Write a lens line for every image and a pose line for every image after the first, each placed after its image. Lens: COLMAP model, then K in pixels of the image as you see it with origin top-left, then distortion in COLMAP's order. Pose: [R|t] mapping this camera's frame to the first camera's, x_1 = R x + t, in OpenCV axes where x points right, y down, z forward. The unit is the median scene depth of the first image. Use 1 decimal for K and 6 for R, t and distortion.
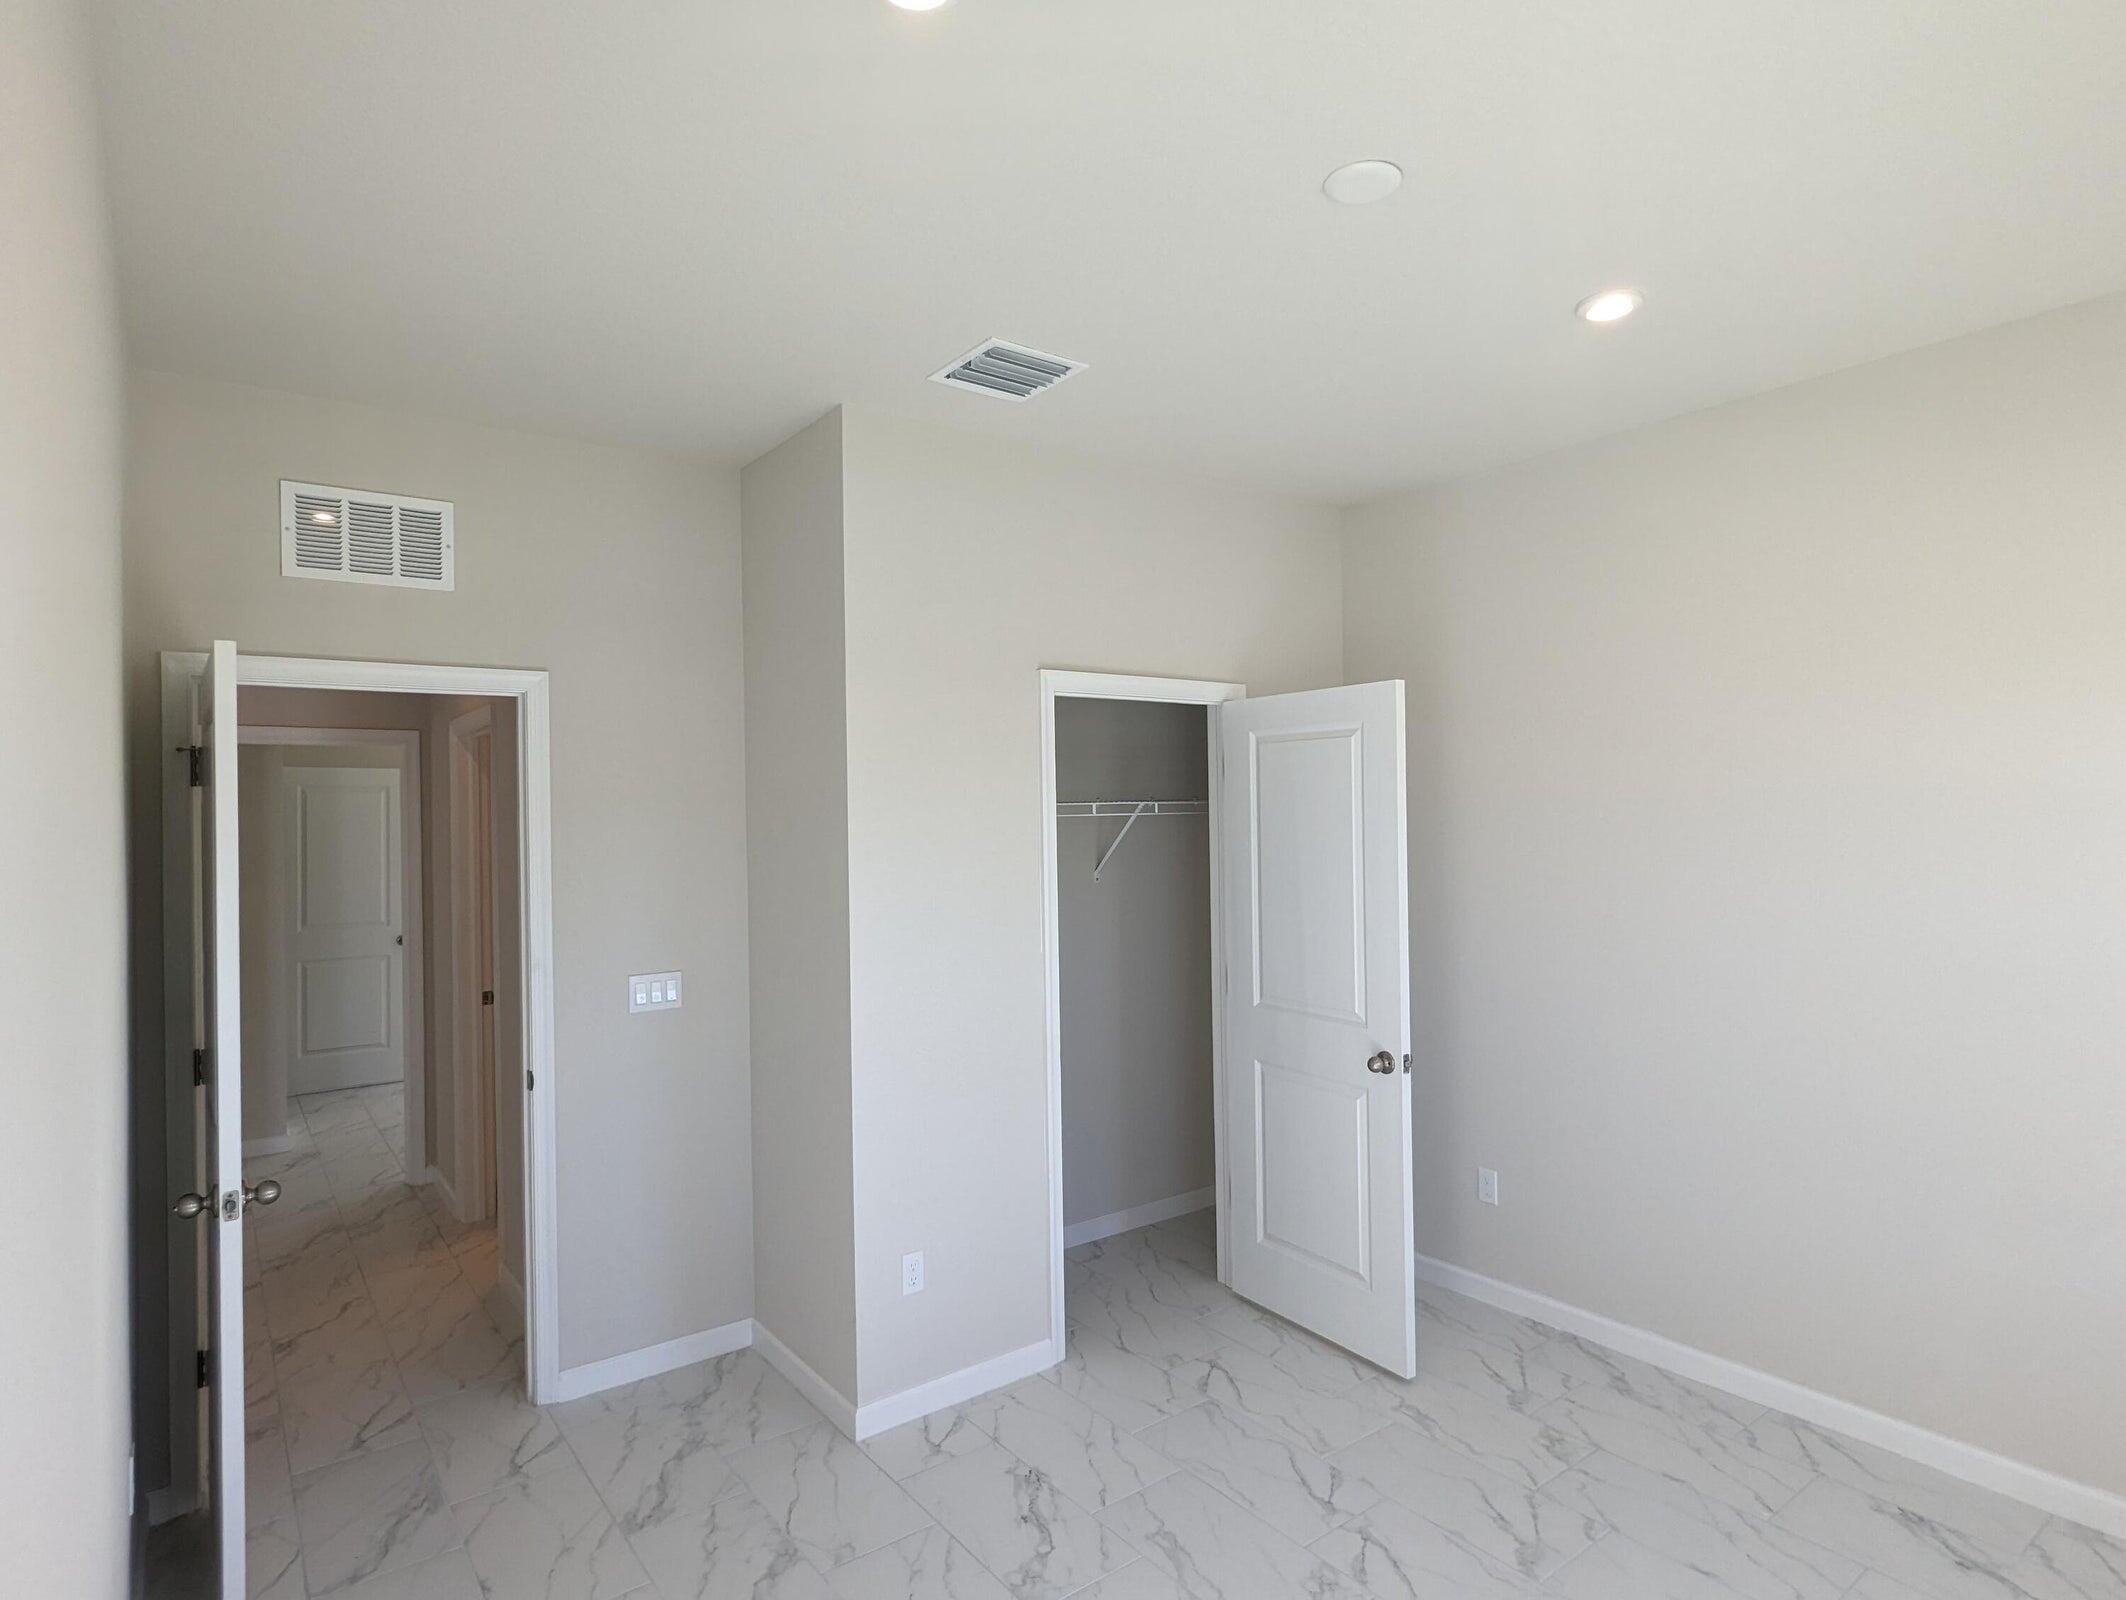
lens RADIAL K [[1149.0, 0, 1063.0], [0, 1149.0, 800.0], [0, 0, 1]] dist [-0.001300, -0.000554]
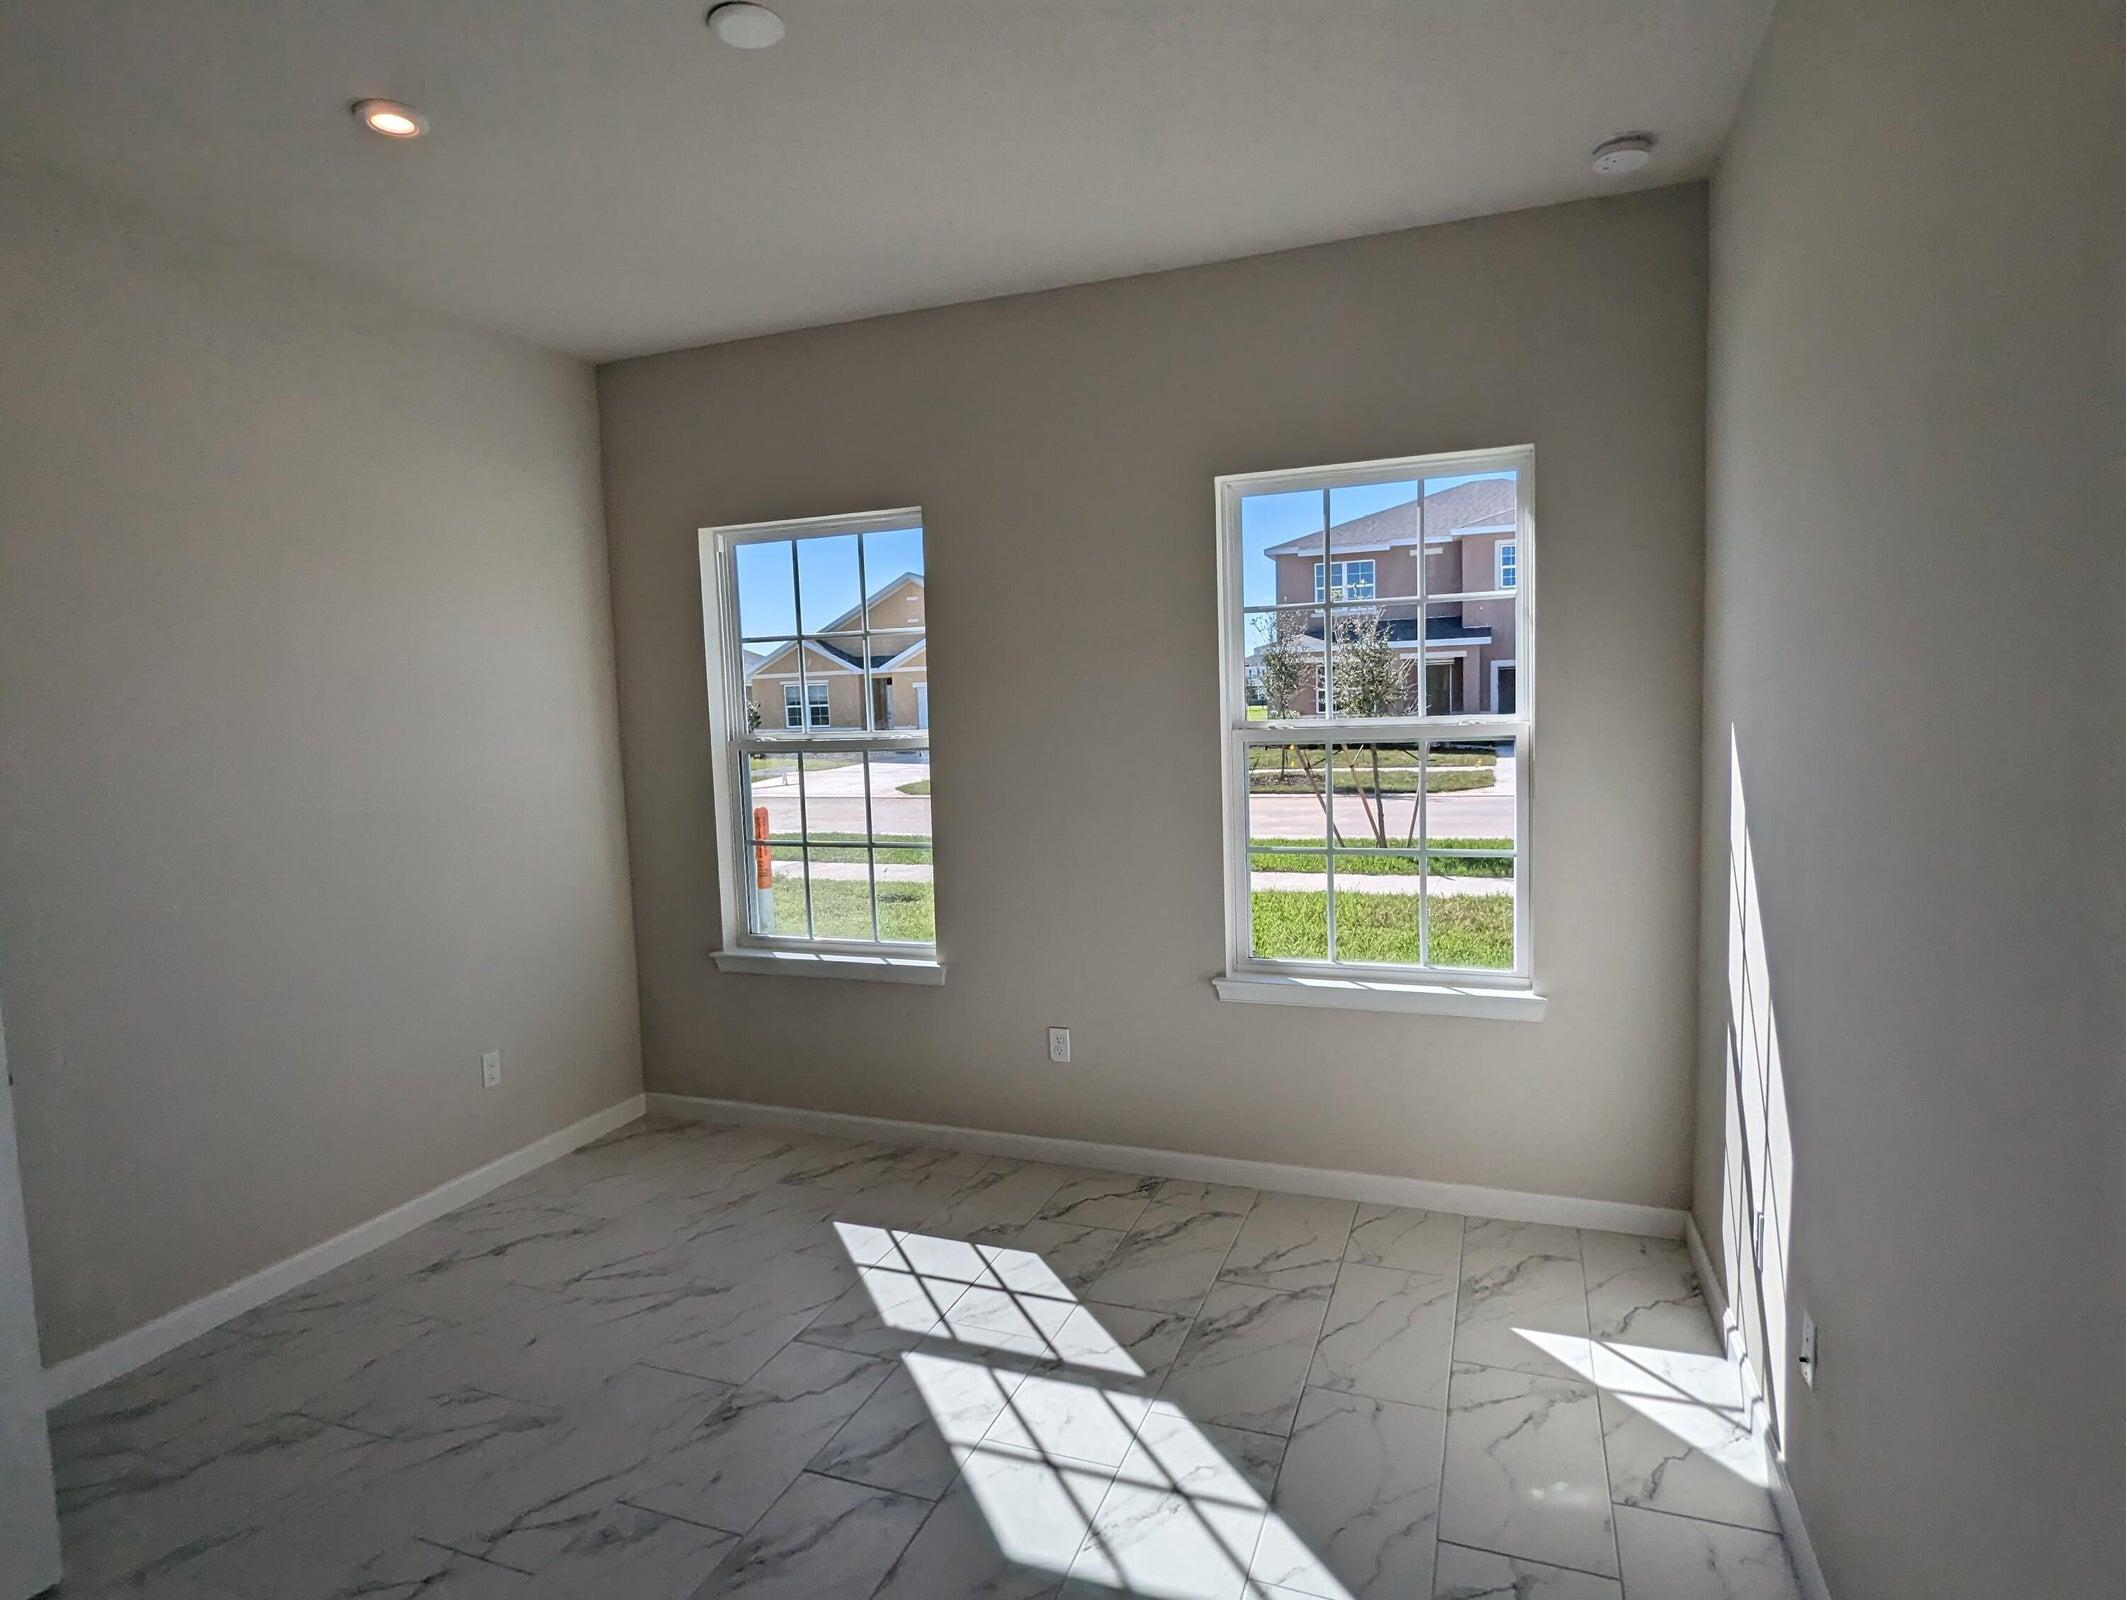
lens RADIAL K [[1149.0, 0, 1063.0], [0, 1149.0, 800.0], [0, 0, 1]] dist [-0.001300, -0.000554]
pose [[-0.534453, -0.036595, 0.844406, -0.625384], [0.033292, 0.997375, 0.064296, 0.080817], [-0.844543, 0.062475, -0.531832, 1.070339]]
